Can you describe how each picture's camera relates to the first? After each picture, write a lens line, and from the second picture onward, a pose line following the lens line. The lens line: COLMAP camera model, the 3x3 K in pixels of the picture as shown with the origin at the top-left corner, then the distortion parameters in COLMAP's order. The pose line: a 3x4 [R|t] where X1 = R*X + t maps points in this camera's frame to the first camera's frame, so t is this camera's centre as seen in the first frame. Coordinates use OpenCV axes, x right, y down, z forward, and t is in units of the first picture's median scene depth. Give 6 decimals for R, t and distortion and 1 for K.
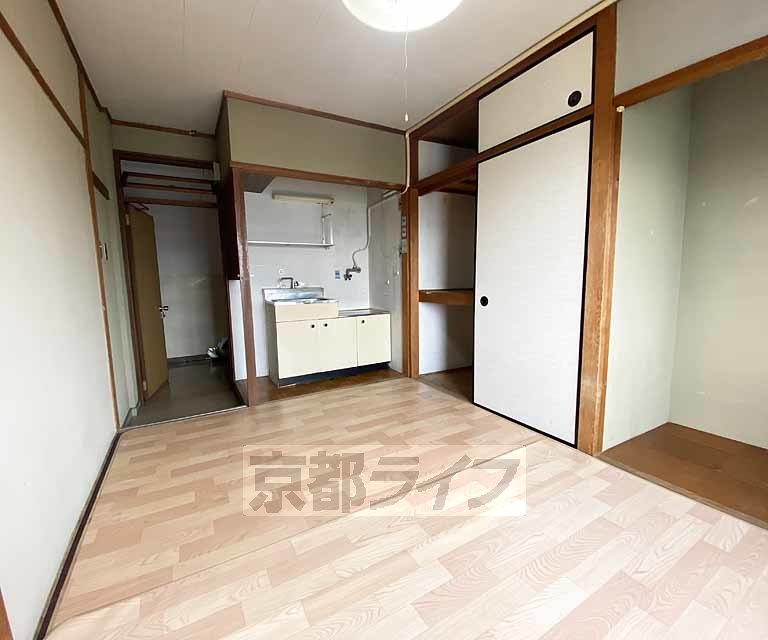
lens RADIAL K [[344.5, 0, 382.0], [0, 344.5, 316.5], [0, 0, 1]] dist [0.038087, -0.033663]
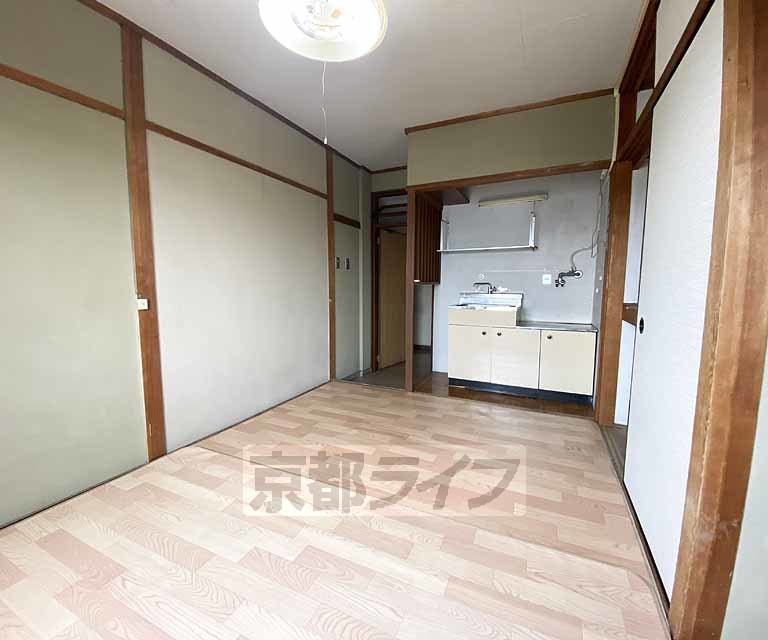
lens RADIAL K [[344.5, 0, 382.0], [0, 344.5, 316.5], [0, 0, 1]] dist [0.038087, -0.033663]
pose [[0.574754, 0.098082, -0.812427, 0.430147], [-0.107257, 0.993256, 0.044033, -0.031035], [0.811267, 0.061830, 0.581398, 0.203201]]
